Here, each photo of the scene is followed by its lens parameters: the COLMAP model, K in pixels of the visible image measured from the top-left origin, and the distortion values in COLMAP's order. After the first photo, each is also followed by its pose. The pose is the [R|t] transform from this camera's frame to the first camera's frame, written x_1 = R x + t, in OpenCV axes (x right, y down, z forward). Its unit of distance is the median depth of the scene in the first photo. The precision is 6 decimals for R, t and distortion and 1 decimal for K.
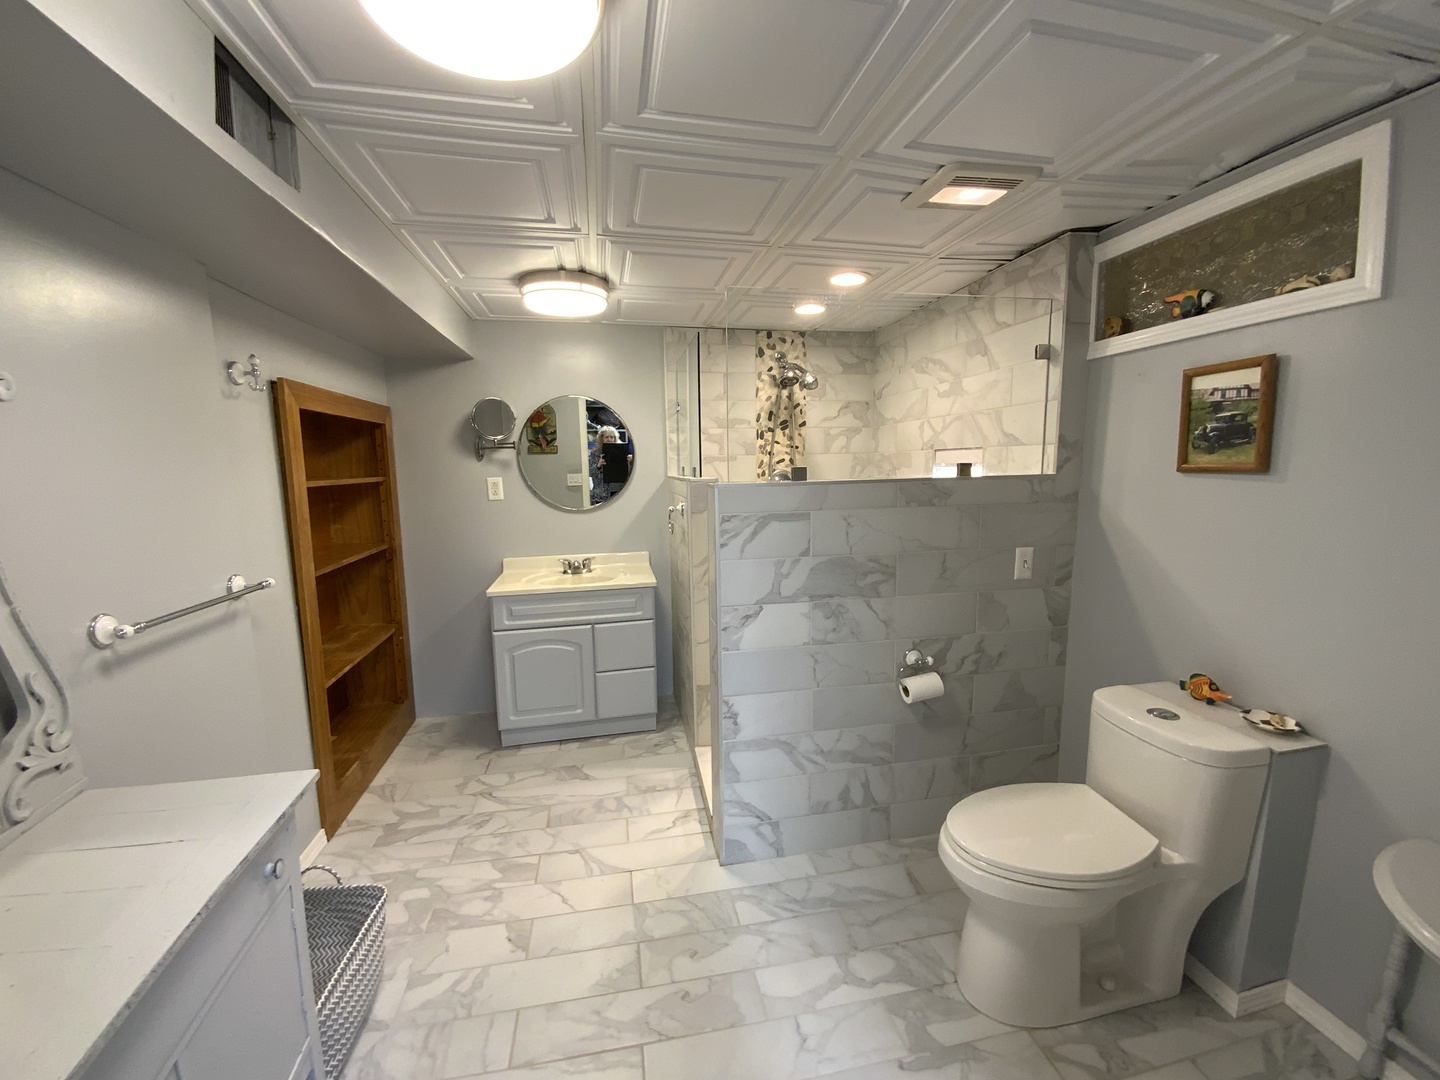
lens RADIAL K [[587.8, 0, 724.1], [0, 587.8, 536.6], [0, 0, 1]] dist [0.017974, -0.015852]
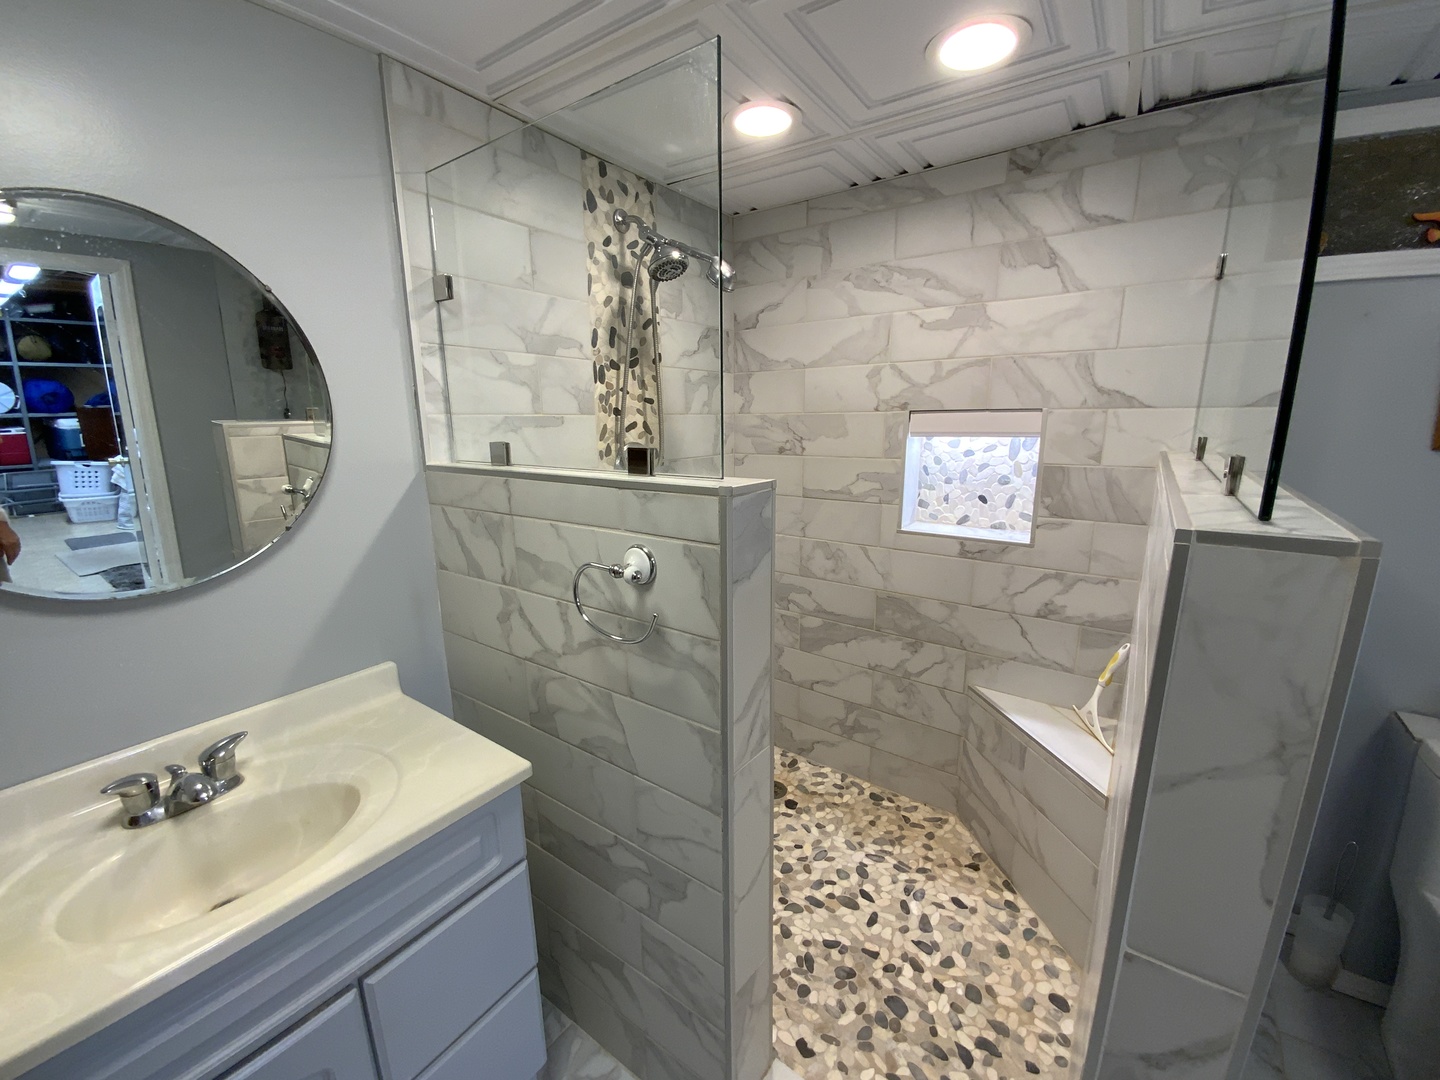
lens RADIAL K [[587.8, 0, 728.0], [0, 587.8, 538.3], [0, 0, 1]] dist [0.017974, -0.015852]
pose [[0.729514, -0.126623, 0.672142, -0.219467], [0.079264, 0.991744, 0.100803, -0.076101], [-0.679357, -0.020261, 0.733528, 0.559166]]
